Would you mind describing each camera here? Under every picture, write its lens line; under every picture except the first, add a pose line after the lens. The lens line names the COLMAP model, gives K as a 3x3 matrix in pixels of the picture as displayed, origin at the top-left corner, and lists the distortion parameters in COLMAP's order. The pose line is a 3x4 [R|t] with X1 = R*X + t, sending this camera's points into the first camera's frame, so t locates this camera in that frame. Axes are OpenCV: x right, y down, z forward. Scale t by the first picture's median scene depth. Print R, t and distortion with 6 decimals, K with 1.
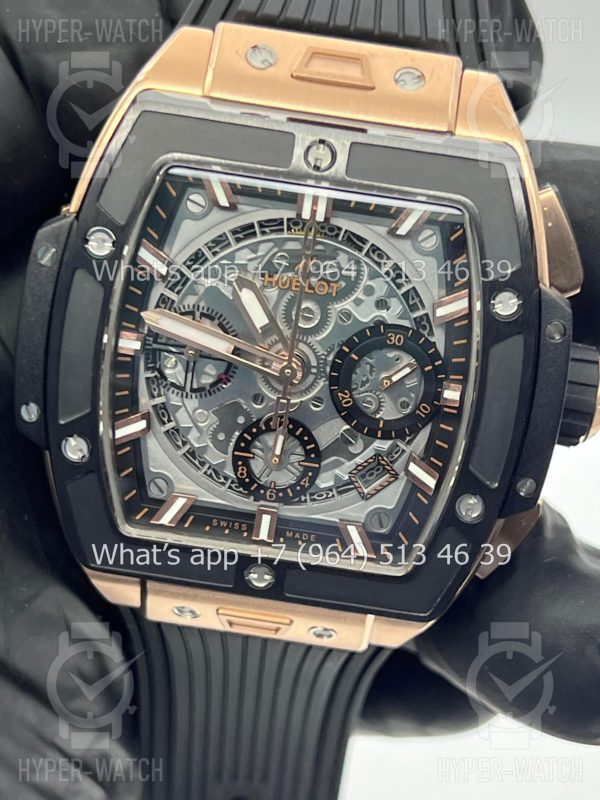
lens RADIAL K [[1769.7, 0, 300.7], [0, 1769.7, 414.9], [0, 0, 1]] dist [0.212917, 0.607024]
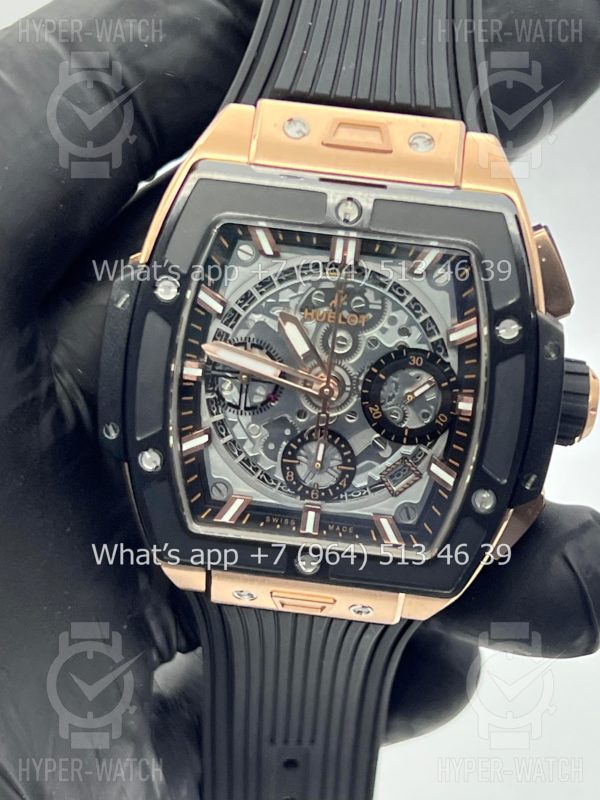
lens RADIAL K [[1769.7, 0, 300.7], [0, 1769.7, 414.9], [0, 0, 1]] dist [0.212917, 0.607024]
pose [[0.999481, -0.030377, -0.010705, -0.012154], [0.030481, 0.999488, 0.009734, -0.020275], [0.010404, -0.010055, 0.999895, -0.187030]]
